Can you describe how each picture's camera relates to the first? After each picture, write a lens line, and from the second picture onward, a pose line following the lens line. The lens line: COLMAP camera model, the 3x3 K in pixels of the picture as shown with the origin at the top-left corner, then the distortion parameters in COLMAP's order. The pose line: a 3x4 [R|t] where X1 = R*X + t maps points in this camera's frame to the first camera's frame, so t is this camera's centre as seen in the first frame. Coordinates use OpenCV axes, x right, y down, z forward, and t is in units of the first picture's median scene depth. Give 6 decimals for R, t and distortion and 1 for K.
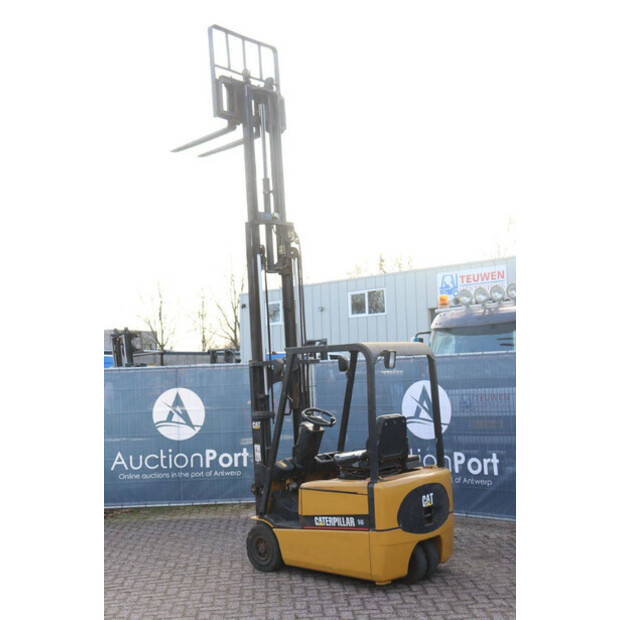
lens RADIAL K [[812.5, 0, 310.0], [0, 812.5, 310.0], [0, 0, 1]] dist [-0.011637, 0.294832]
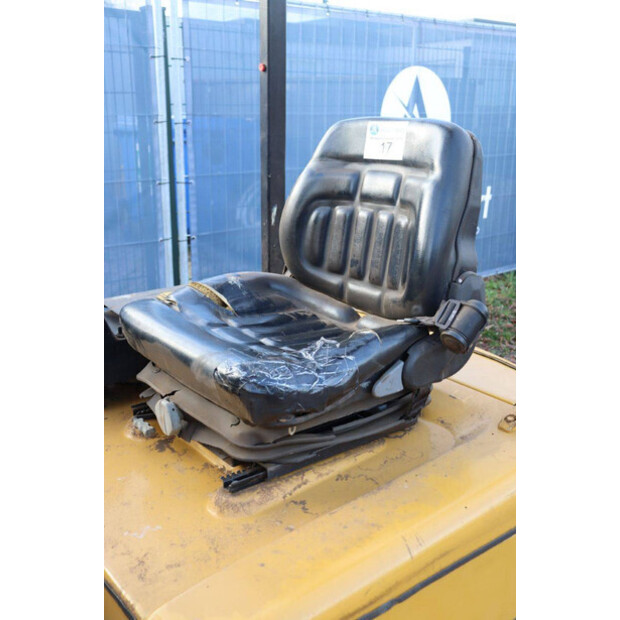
lens RADIAL K [[705.4, 0, 310.0], [0, 705.4, 310.0], [0, 0, 1]] dist [-0.017332, -0.013407]
pose [[0.152251, -0.238762, 0.959068, -0.090802], [-0.095057, 0.962345, 0.254668, 0.119884], [-0.983760, -0.129940, 0.123822, 0.897251]]
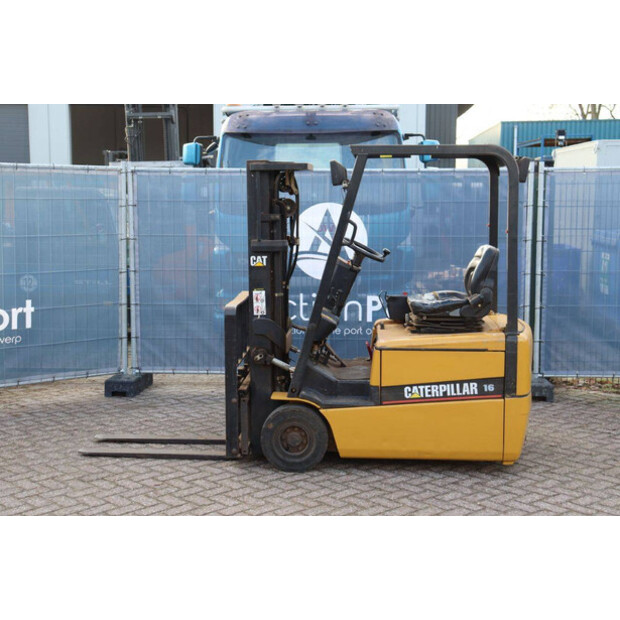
lens RADIAL K [[1005.4, 0, 310.0], [0, 1005.4, 310.0], [0, 0, 1]] dist [0.149520, 0.109139]
pose [[0.768197, -0.033054, 0.639360, -0.559823], [-0.082516, 0.985225, 0.150079, 0.055953], [-0.634874, -0.168048, 0.754119, 0.357883]]
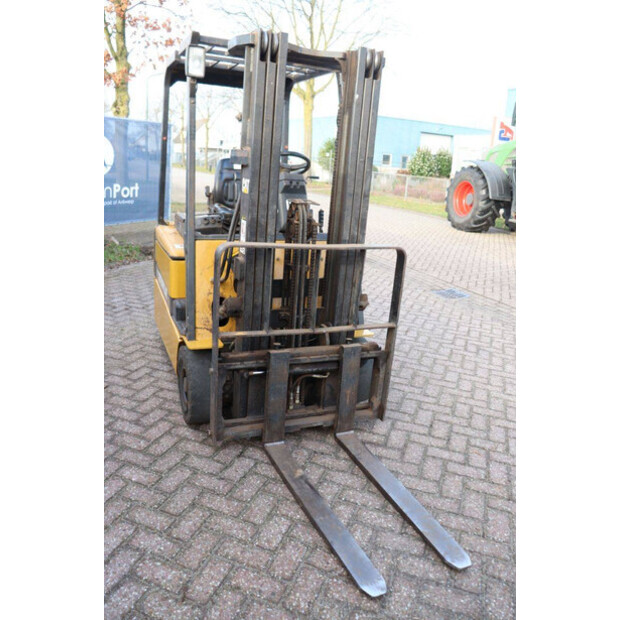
lens RADIAL K [[503.4, 0, 310.0], [0, 503.4, 310.0], [0, 0, 1]] dist [-0.172110, 0.146639]
pose [[-0.916406, -0.134548, 0.376958, -0.165597], [-0.063081, 0.978586, 0.195935, 0.160850], [-0.395248, 0.155777, -0.905269, 1.324254]]
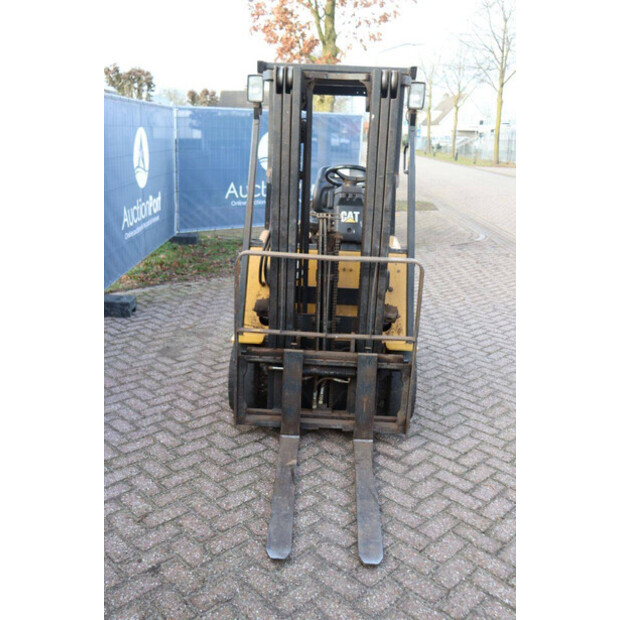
lens RADIAL K [[614.6, 0, 310.0], [0, 614.6, 310.0], [0, 0, 1]] dist [-0.111461, 0.184338]
pose [[-0.656710, -0.188458, 0.730216, -0.339002], [-0.064070, 0.978714, 0.194971, 0.138701], [-0.751417, 0.081255, -0.654806, 1.319147]]
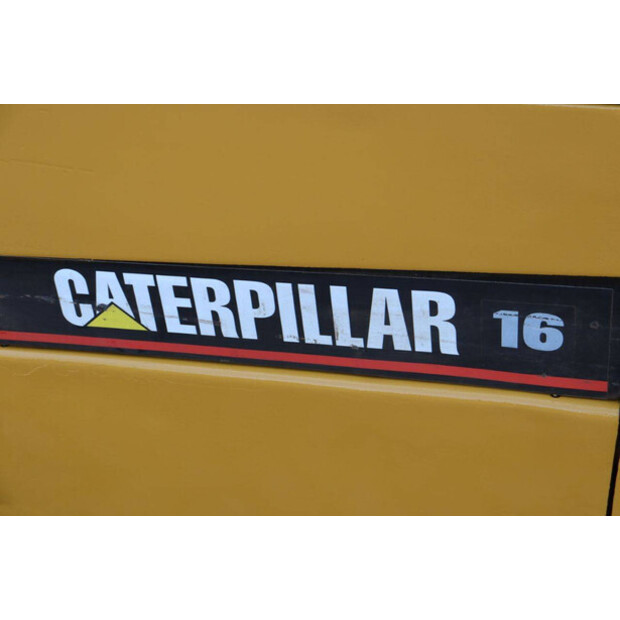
lens RADIAL K [[1033.8, 0, 310.0], [0, 1033.8, 310.0], [0, 0, 1]] dist [0.174024, 0.058805]
pose [[0.899749, -0.185395, 0.395070, -0.021049], [-0.058105, 0.846325, 0.529489, 0.155218], [-0.432522, -0.499362, 0.750708, 0.773662]]
